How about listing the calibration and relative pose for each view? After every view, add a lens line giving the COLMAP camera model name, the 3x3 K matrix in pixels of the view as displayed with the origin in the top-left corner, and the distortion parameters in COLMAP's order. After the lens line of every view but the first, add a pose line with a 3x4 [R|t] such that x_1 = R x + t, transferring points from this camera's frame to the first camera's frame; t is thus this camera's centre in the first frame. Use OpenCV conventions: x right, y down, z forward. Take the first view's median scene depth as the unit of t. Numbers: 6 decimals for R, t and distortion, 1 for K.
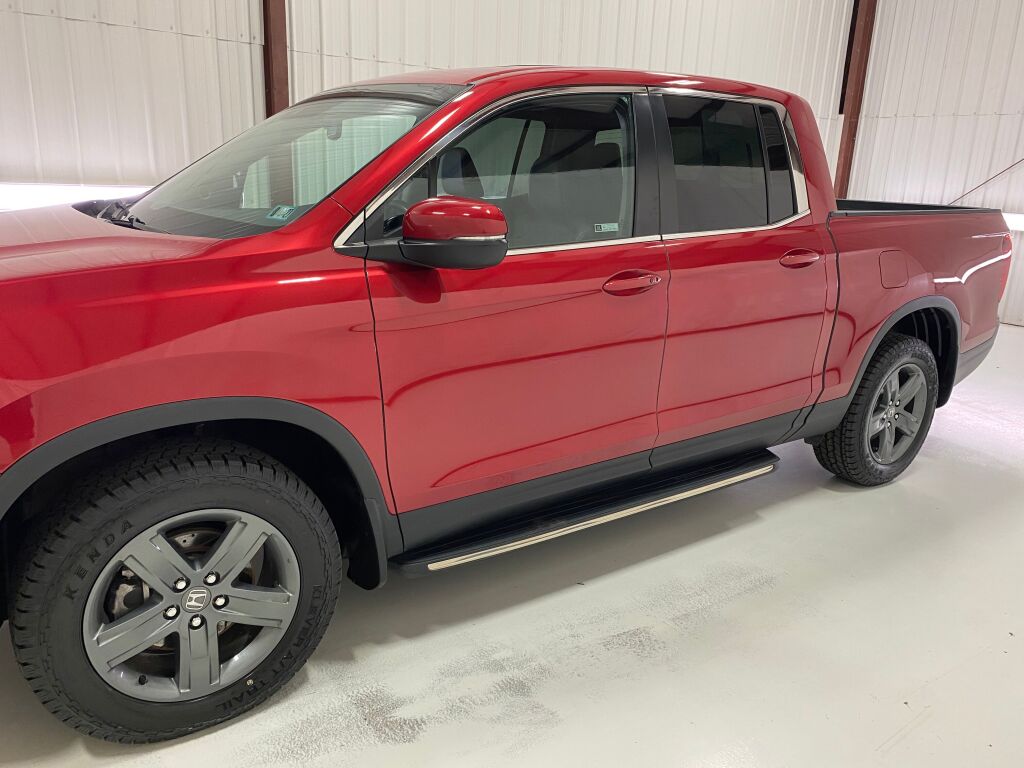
lens RADIAL K [[779.5, 0, 517.2], [0, 779.5, 394.1], [0, 0, 1]] dist [0.025845, -0.015439]
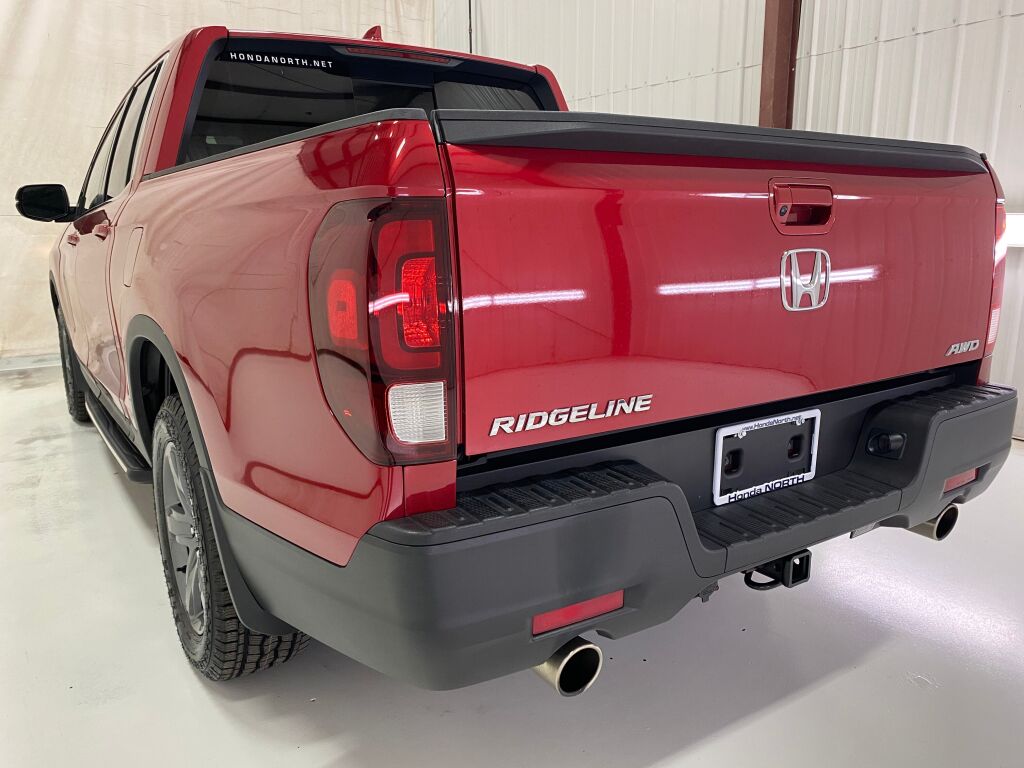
lens RADIAL K [[794.3, 0, 495.6], [0, 794.3, 383.7], [0, 0, 1]] dist [0.012664, 0.000423]
pose [[-0.054349, 0.161615, -0.985356, 1.453505], [-0.276749, 0.945717, 0.170378, -0.329701], [0.959404, 0.281956, -0.006672, 1.708546]]
